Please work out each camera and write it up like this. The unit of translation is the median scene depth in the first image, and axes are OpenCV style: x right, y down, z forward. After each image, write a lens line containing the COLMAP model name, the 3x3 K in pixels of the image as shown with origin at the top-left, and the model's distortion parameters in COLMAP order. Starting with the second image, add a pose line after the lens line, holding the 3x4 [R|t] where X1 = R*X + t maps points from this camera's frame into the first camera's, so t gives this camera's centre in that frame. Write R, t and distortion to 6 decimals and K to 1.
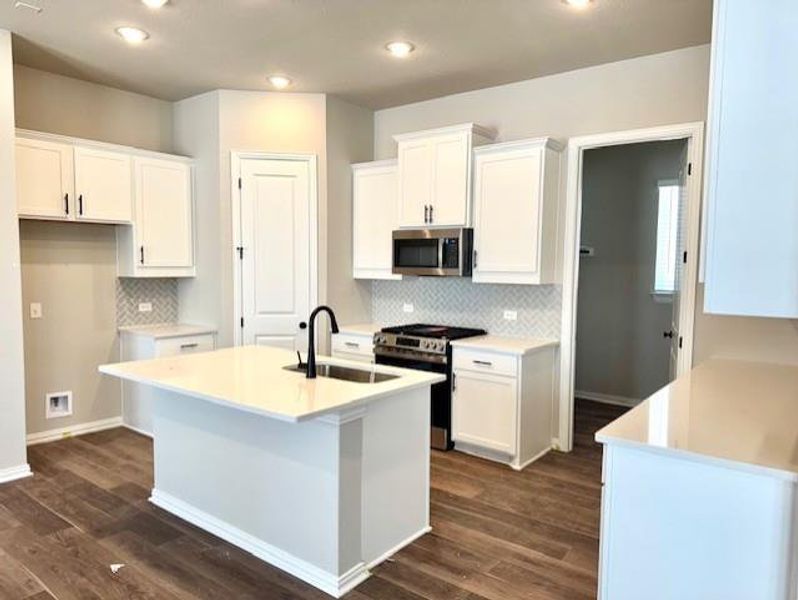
lens RADIAL K [[558.2, 0, 399.0], [0, 558.2, 300.0], [0, 0, 1]] dist [-0.000860, -0.003463]
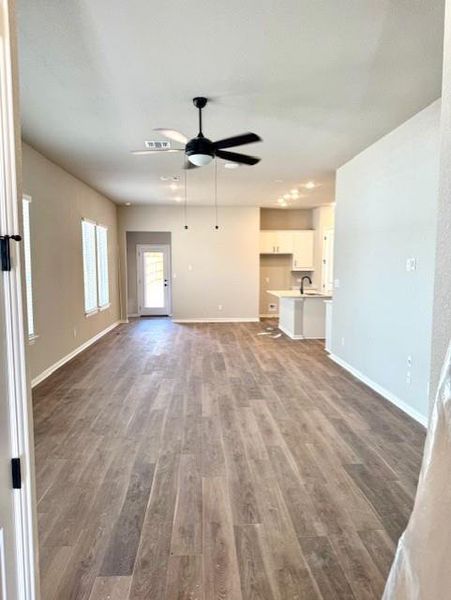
lens RADIAL K [[419.7, 0, 225.5], [0, 419.7, 300.0], [0, 0, 1]] dist [-0.000860, -0.003463]
pose [[0.658922, 0.045576, -0.750830, 1.198807], [-0.032716, 0.998955, 0.031926, 0.069488], [0.751500, 0.003527, 0.659724, -0.963353]]
